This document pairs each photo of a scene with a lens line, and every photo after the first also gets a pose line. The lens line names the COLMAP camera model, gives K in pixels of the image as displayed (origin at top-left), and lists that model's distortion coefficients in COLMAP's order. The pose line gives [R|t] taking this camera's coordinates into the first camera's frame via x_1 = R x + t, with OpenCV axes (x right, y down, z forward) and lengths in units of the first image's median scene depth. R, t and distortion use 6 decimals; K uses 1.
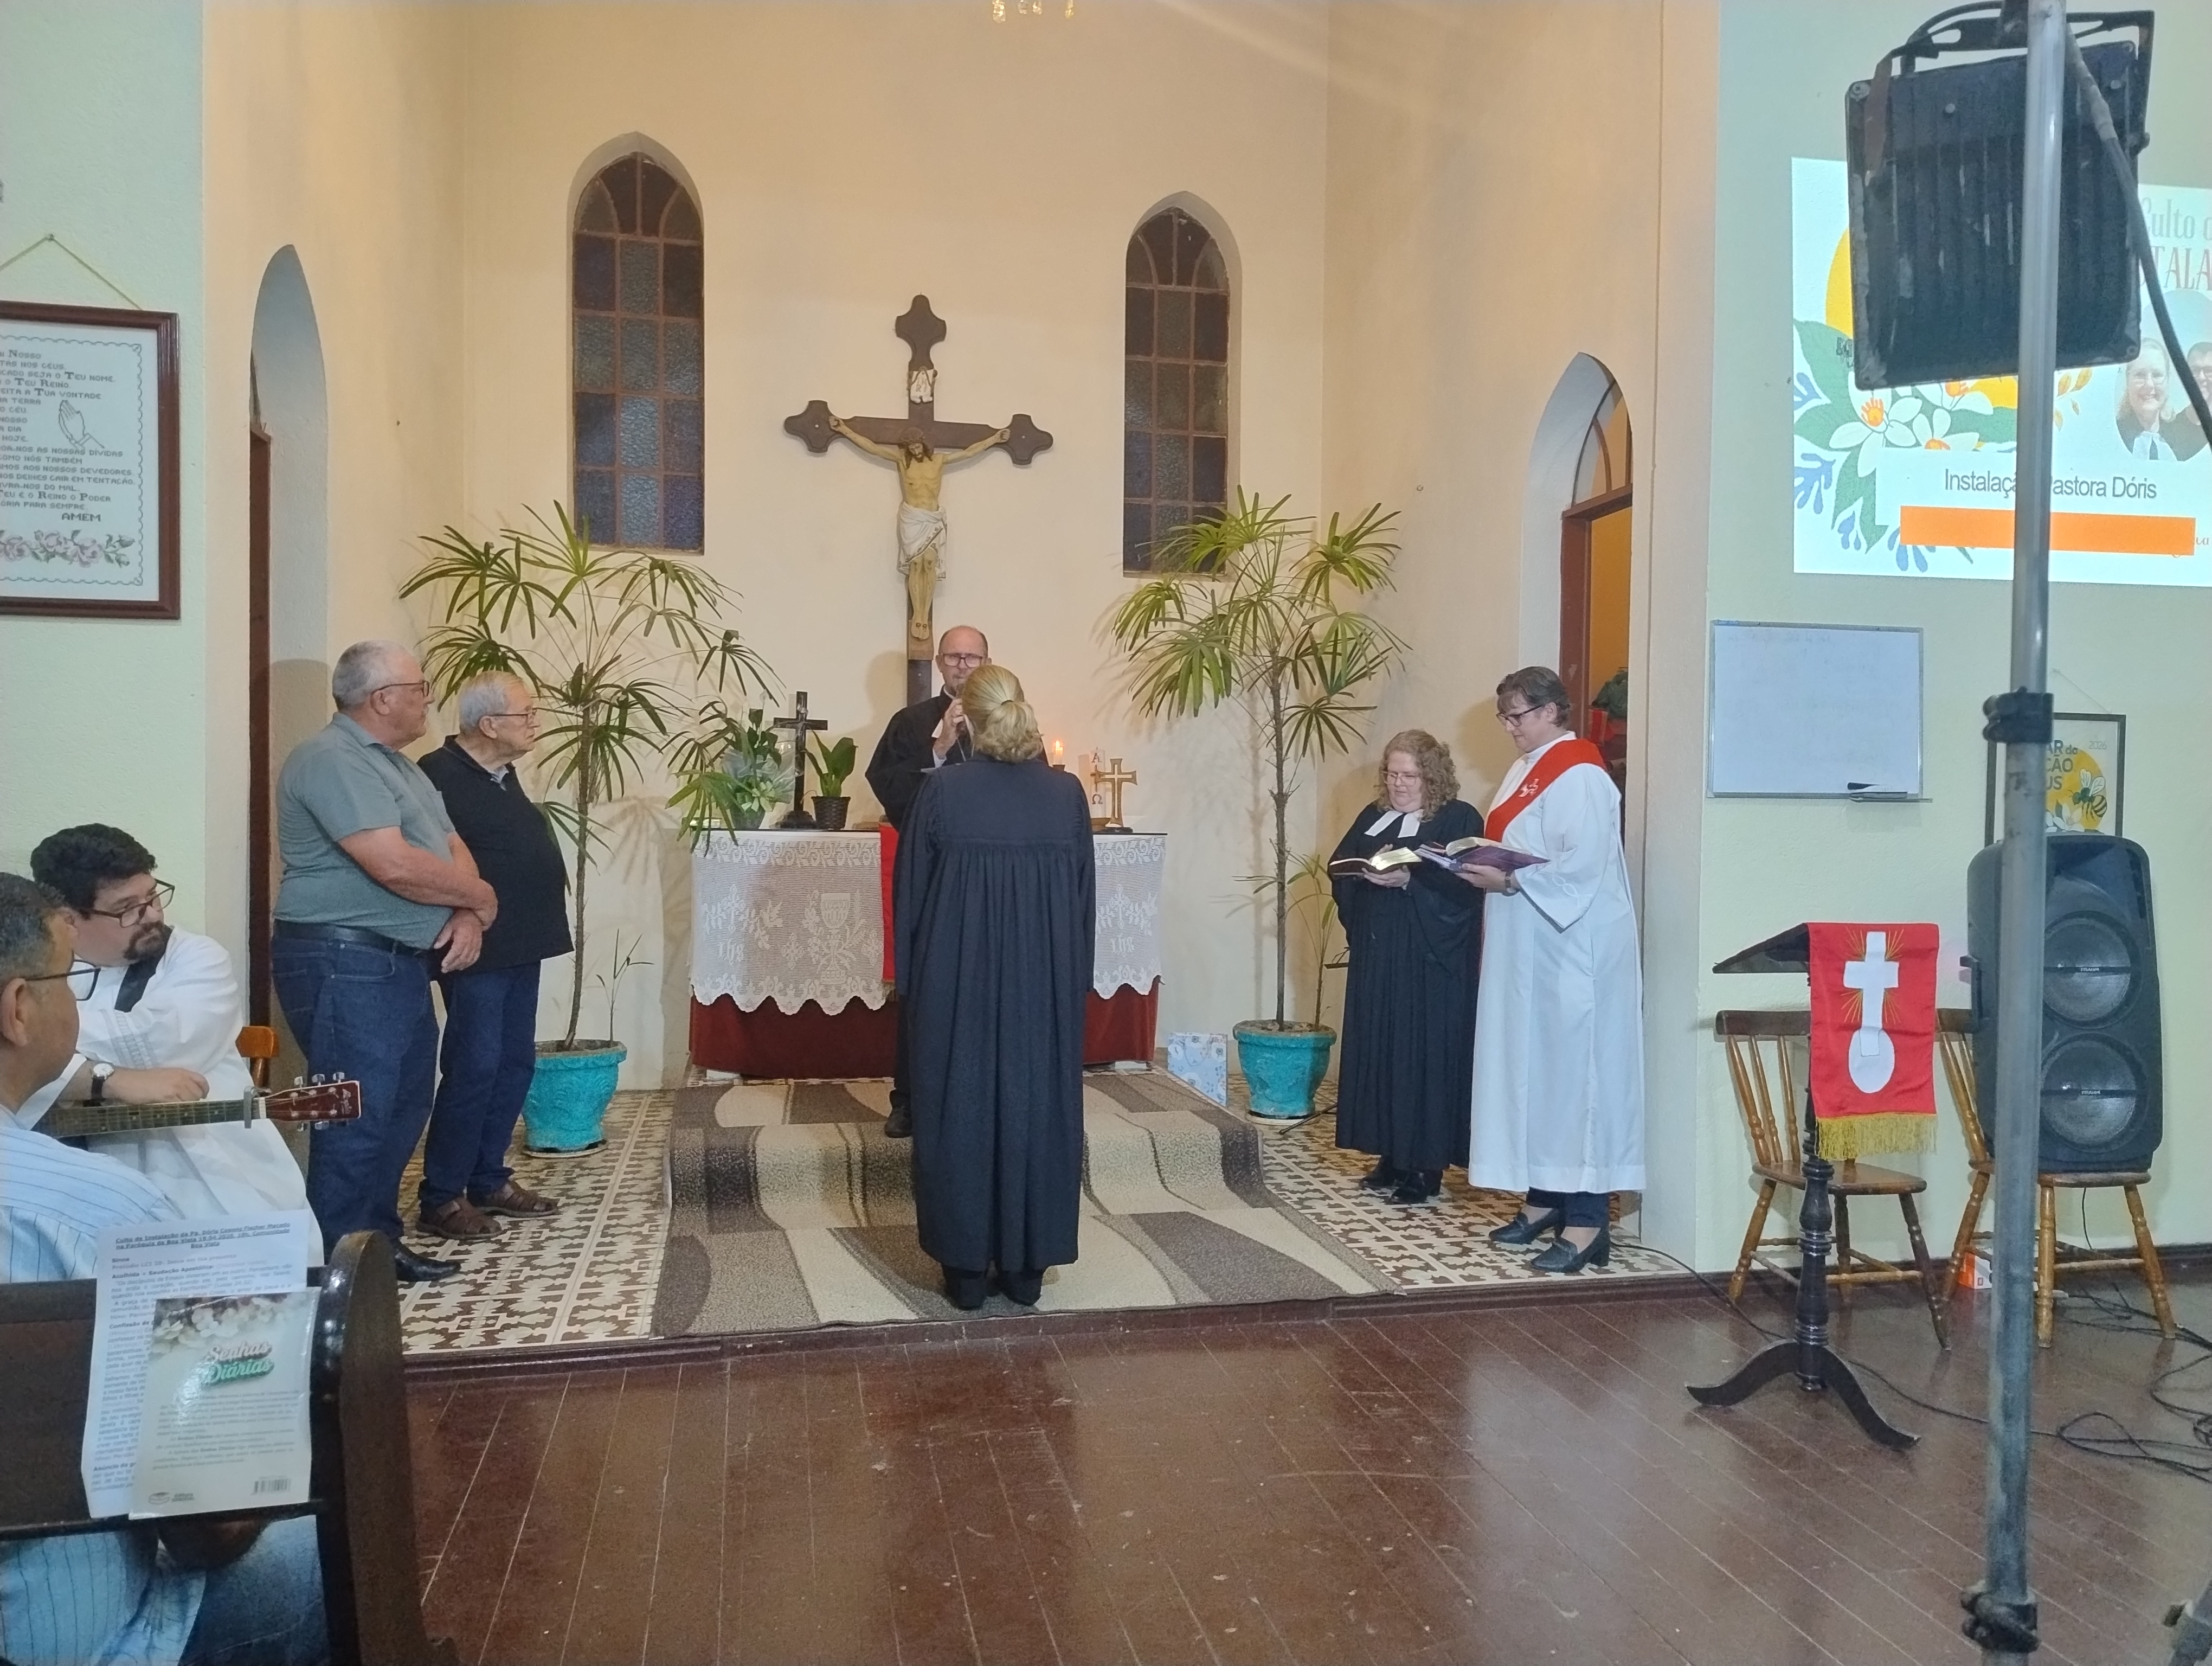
lens RADIAL K [[1516.2, 0, 1098.1], [0, 1516.2, 833.7], [0, 0, 1]] dist [0.044026, -0.055316]
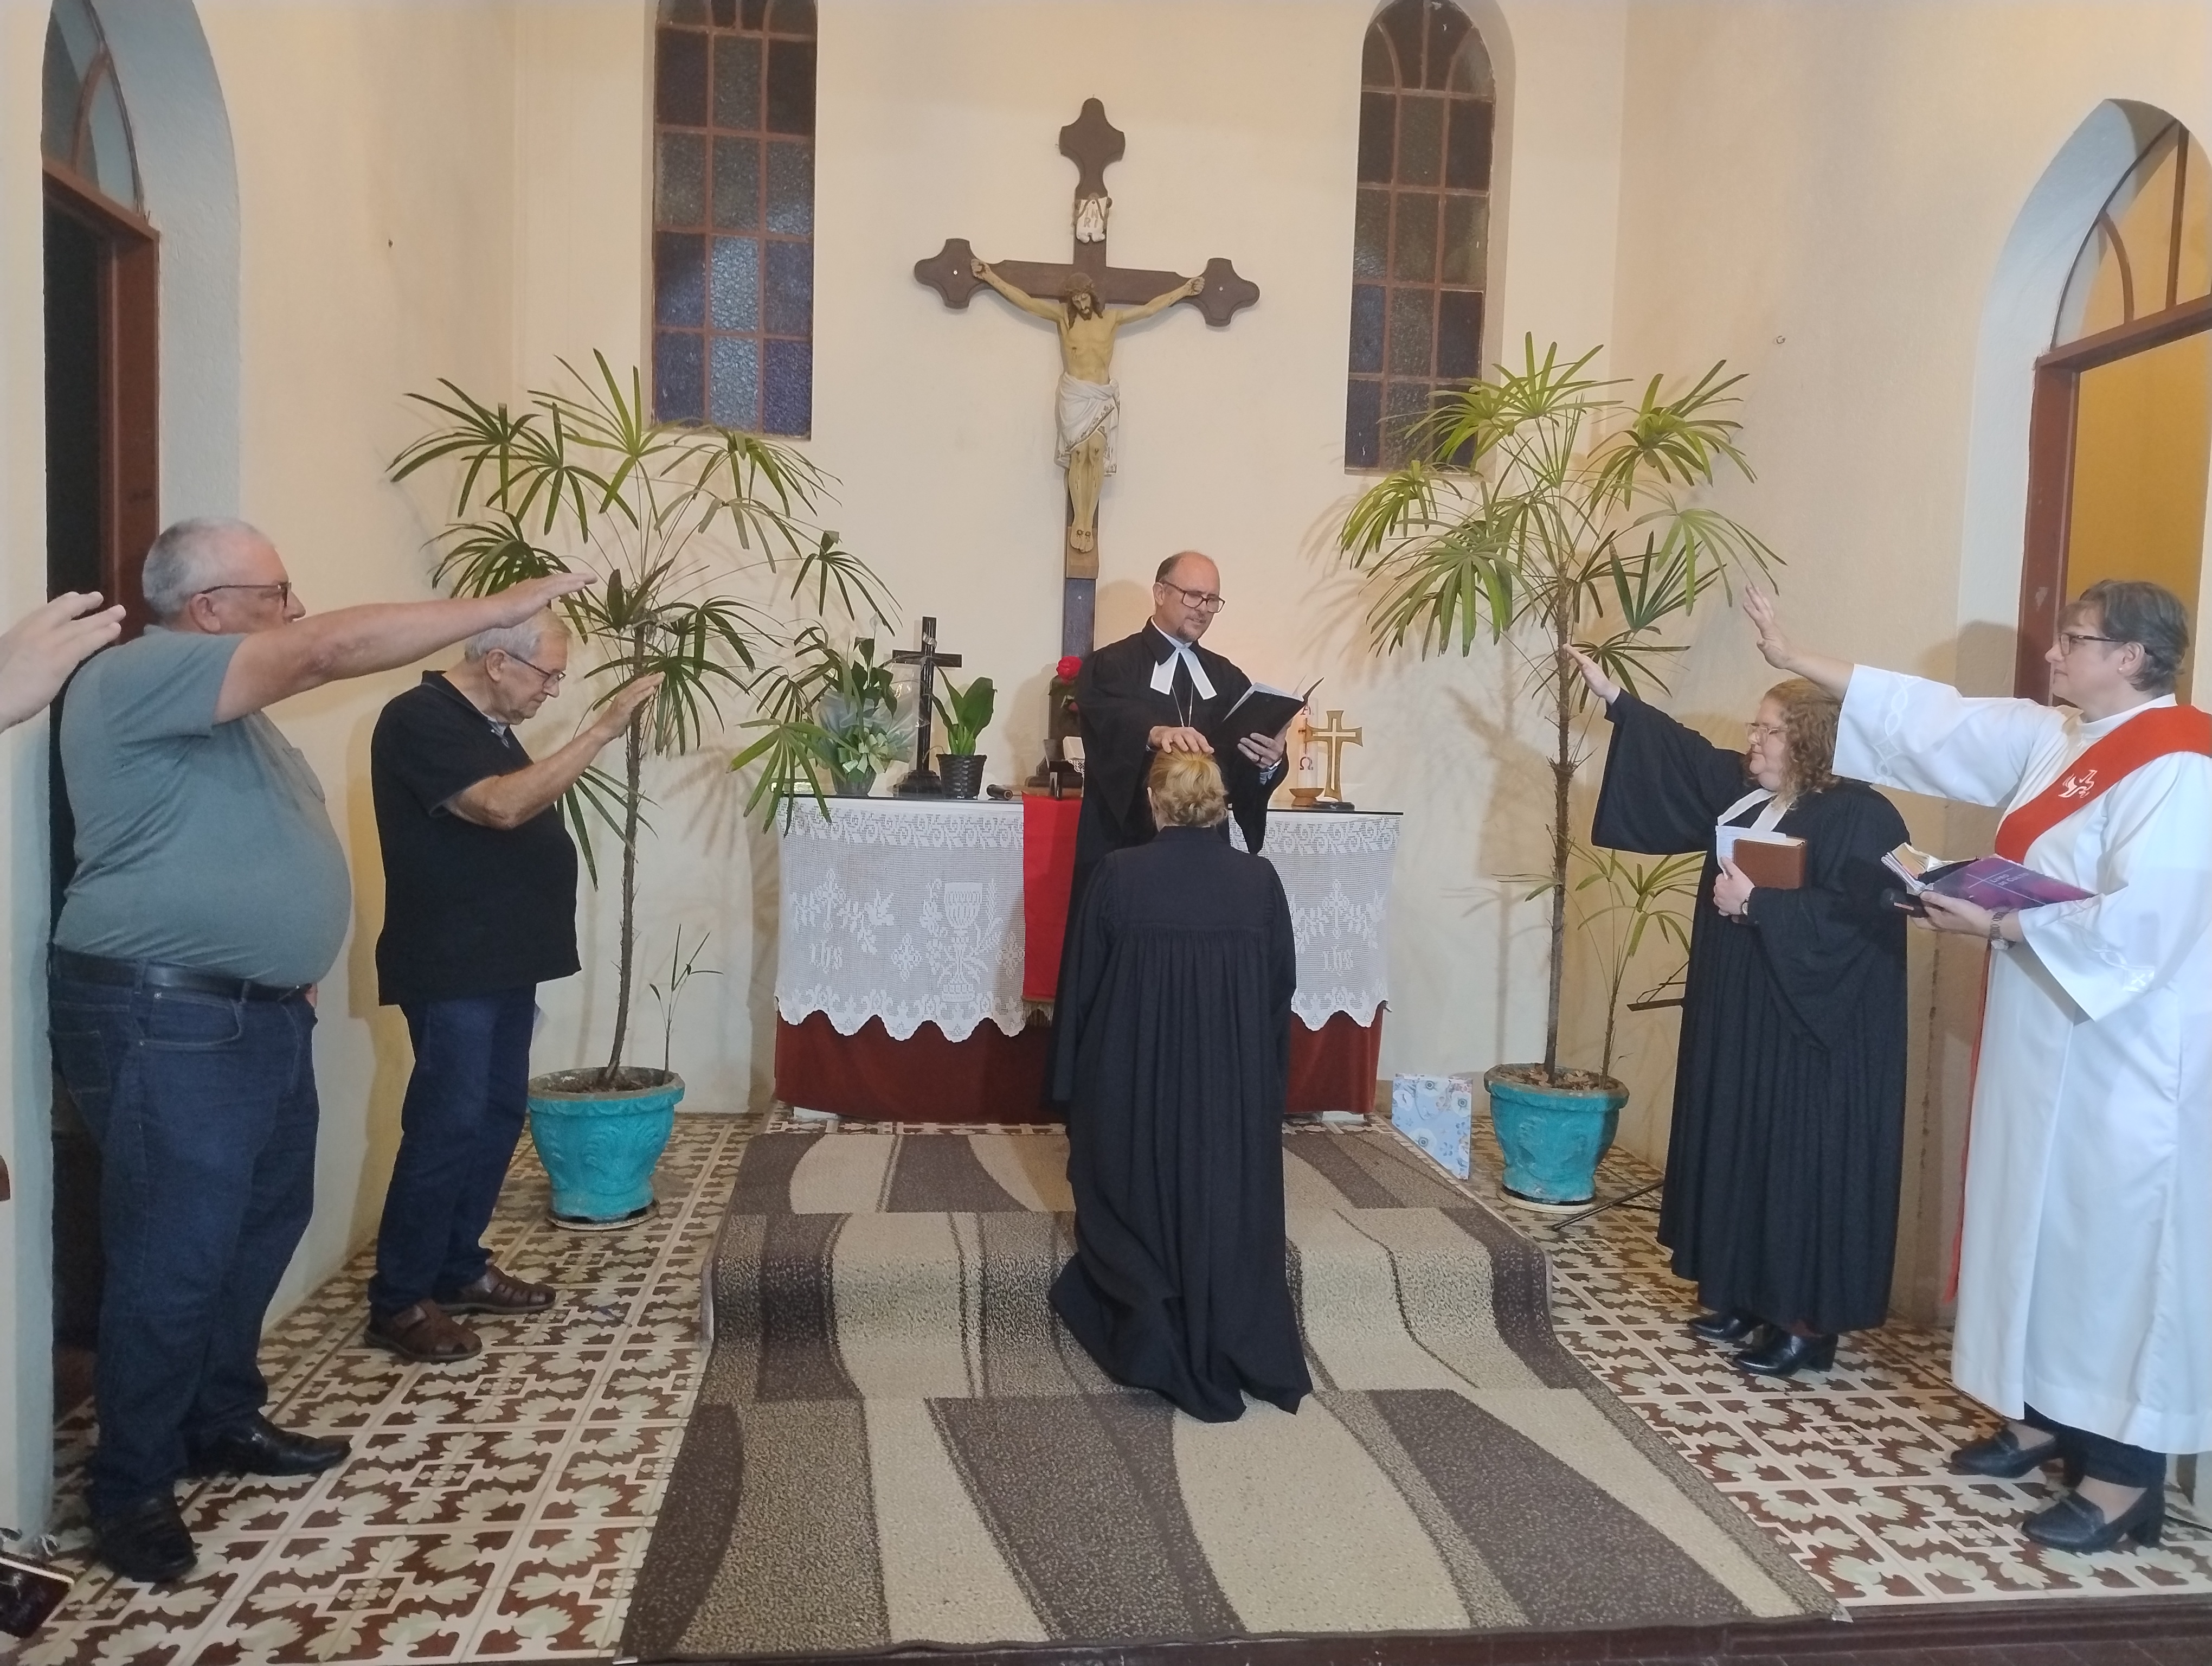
lens RADIAL K [[1516.2, 0, 1113.7], [0, 1516.2, 839.2], [0, 0, 1]] dist [0.044026, -0.055316]
pose [[0.995185, 0.027190, -0.094170, -0.027525], [-0.023018, 0.998717, 0.045113, -0.019232], [0.095276, -0.042729, 0.994533, 0.258125]]
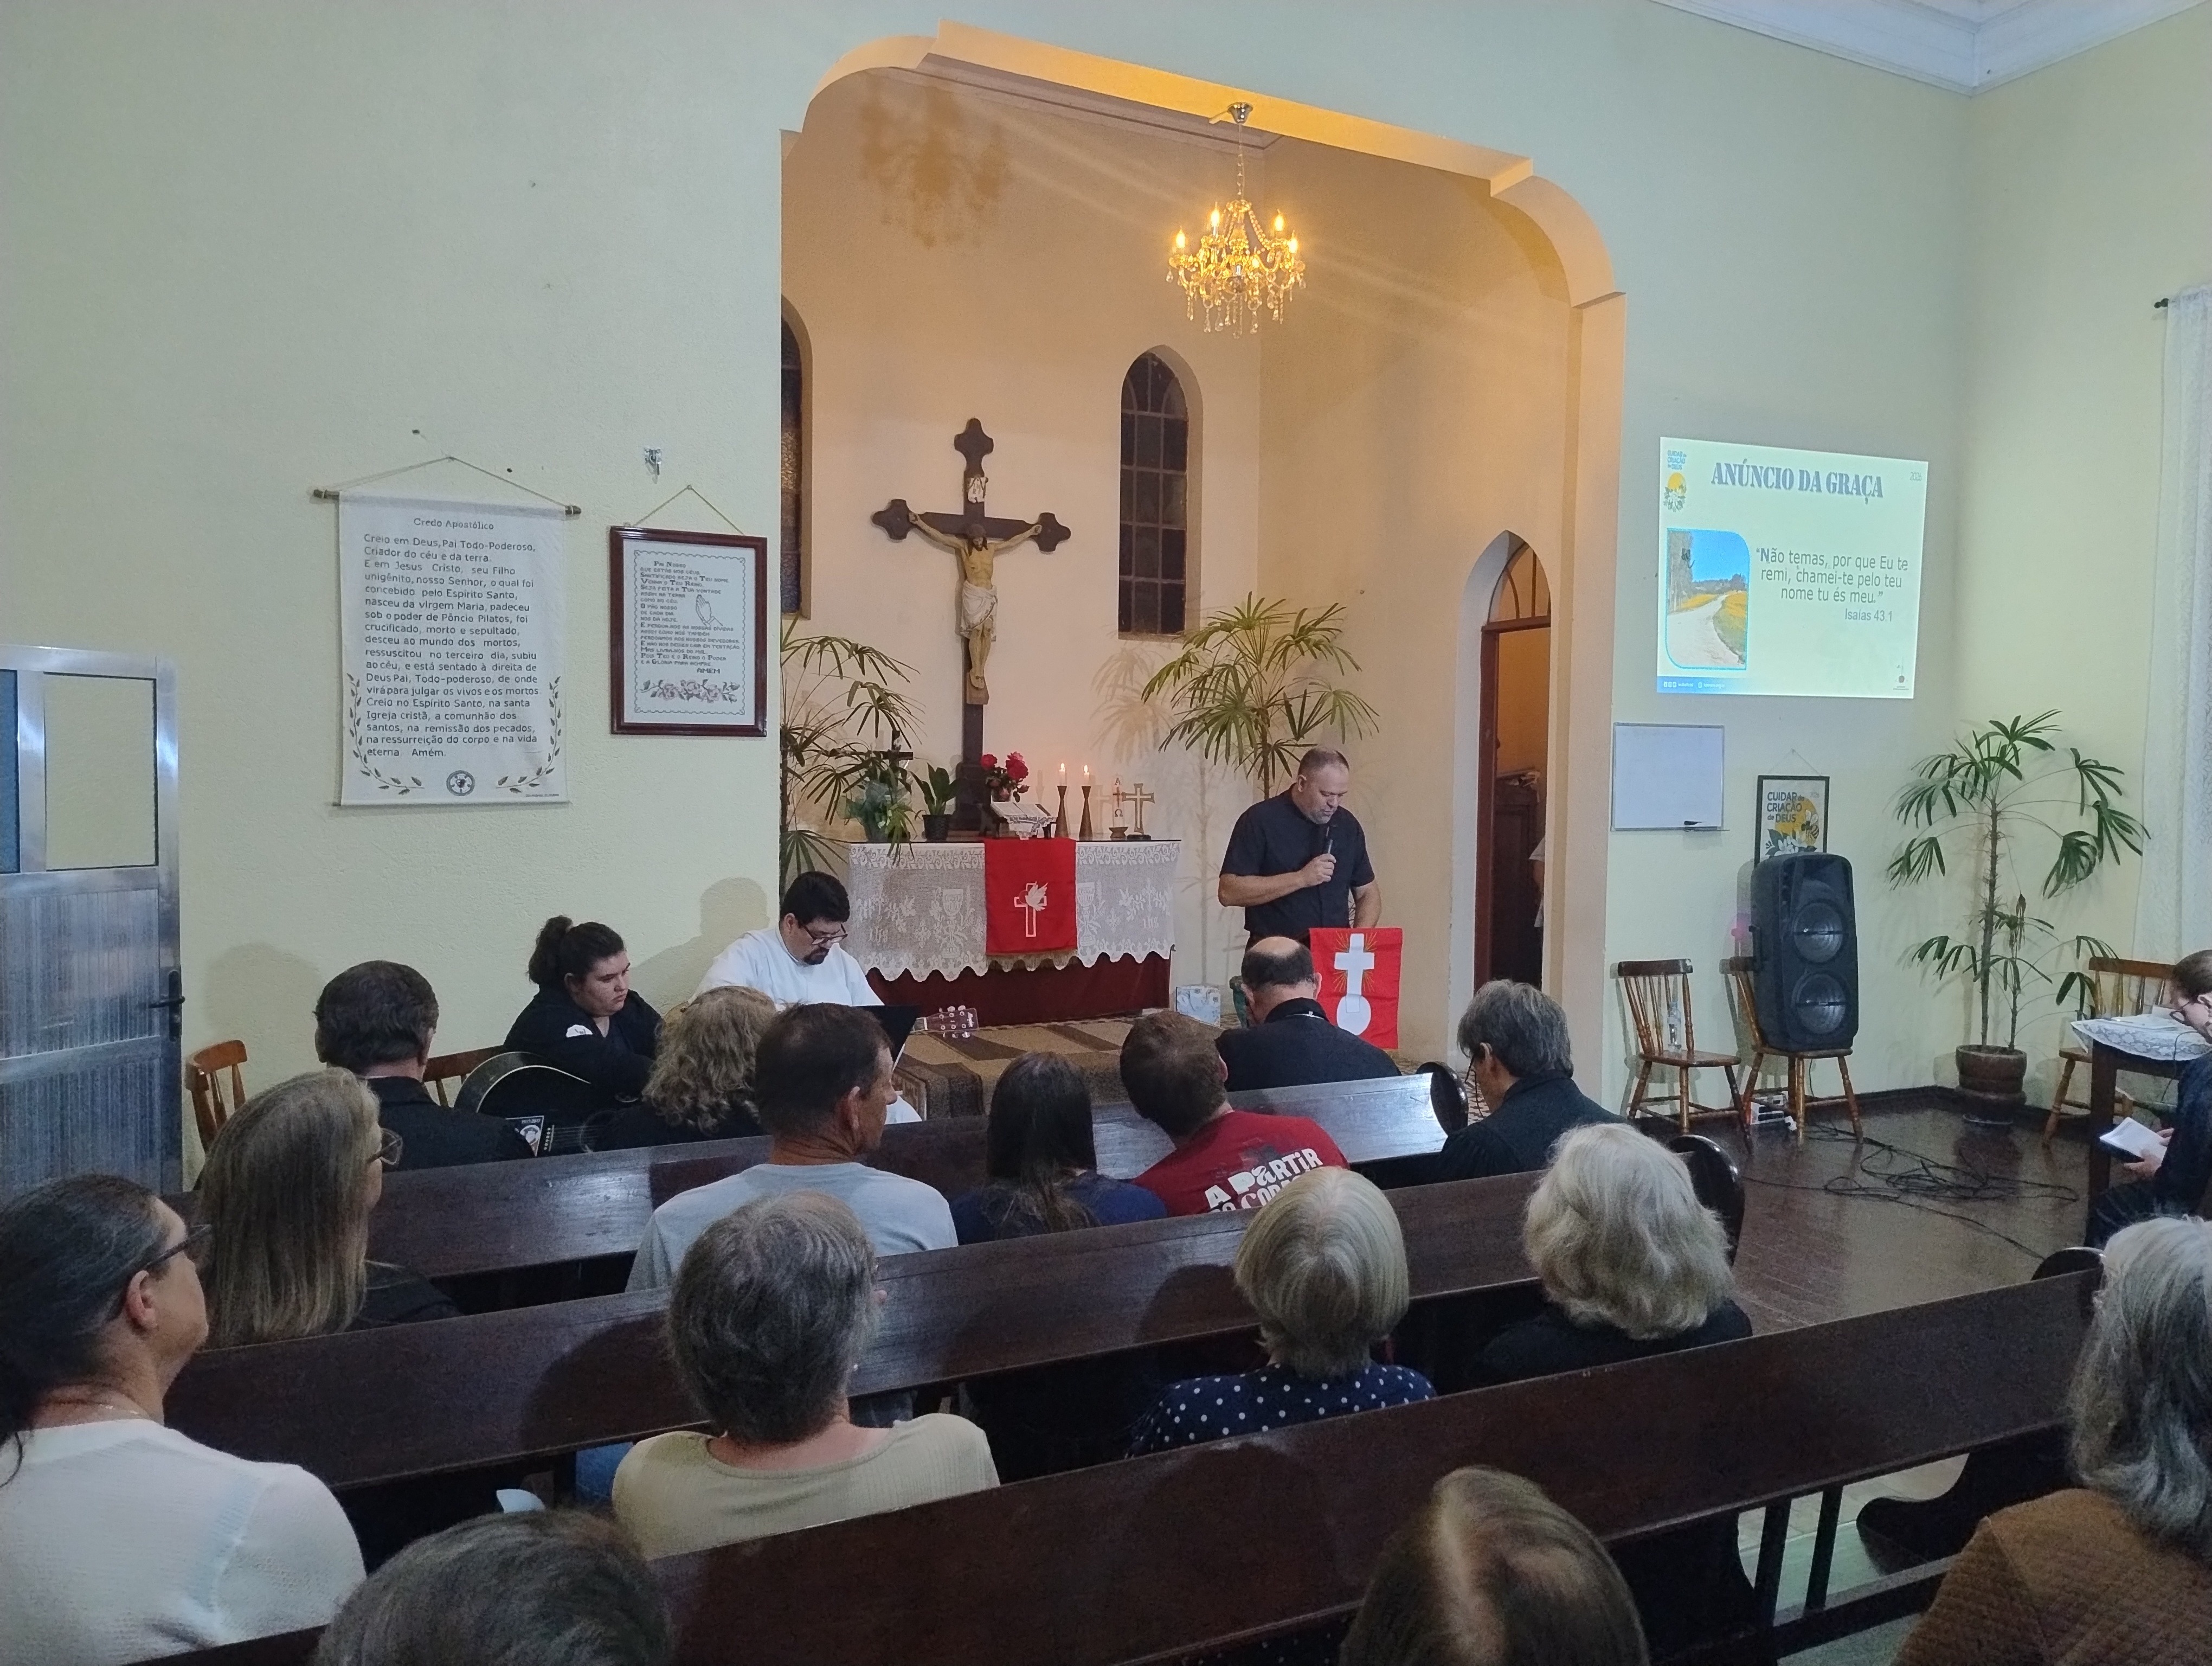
lens RADIAL K [[1516.2, 0, 1118.8], [0, 1516.2, 821.9], [0, 0, 1]] dist [0.044026, -0.055316]
pose [[0.972548, -0.006320, 0.232616, -0.347603], [0.001149, 0.999749, 0.022357, -0.050065], [-0.232699, -0.021476, 0.972312, -0.324399]]
